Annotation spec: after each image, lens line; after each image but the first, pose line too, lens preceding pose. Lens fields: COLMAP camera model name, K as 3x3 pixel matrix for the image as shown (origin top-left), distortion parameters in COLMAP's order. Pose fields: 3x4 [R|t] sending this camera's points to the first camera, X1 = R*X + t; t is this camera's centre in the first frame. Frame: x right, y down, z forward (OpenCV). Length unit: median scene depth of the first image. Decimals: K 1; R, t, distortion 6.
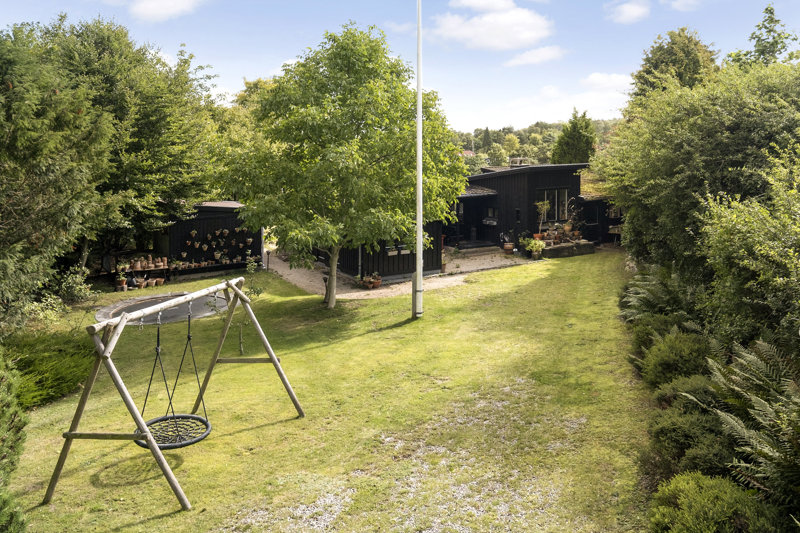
lens RADIAL K [[471.8, 0, 399.1], [0, 471.8, 265.4], [0, 0, 1]] dist [0.003550, 0.000355]
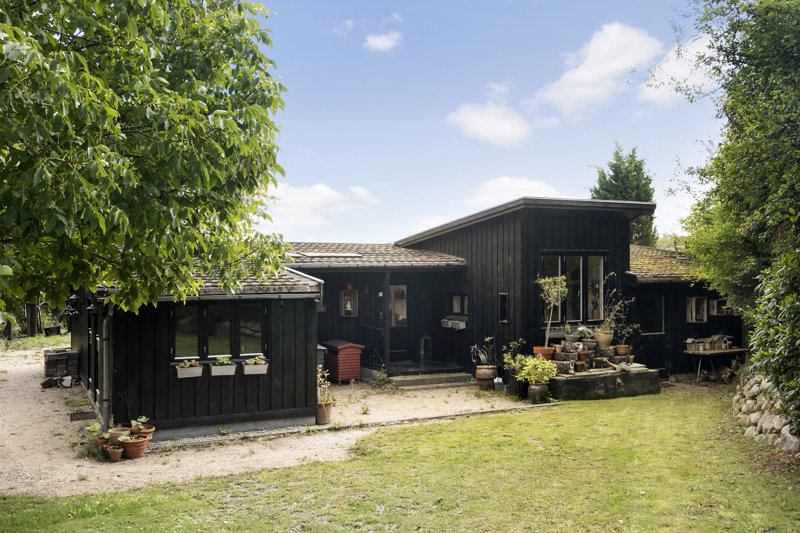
lens RADIAL K [[840.1, 0, 400.2], [0, 840.1, 267.8], [0, 0, 1]] dist [-0.024908, 0.000000]
pose [[0.993766, 0.055351, 0.096778, 0.070186], [-0.038800, 0.985493, -0.165219, -0.001256], [-0.104520, 0.160434, 0.981497, 0.189492]]
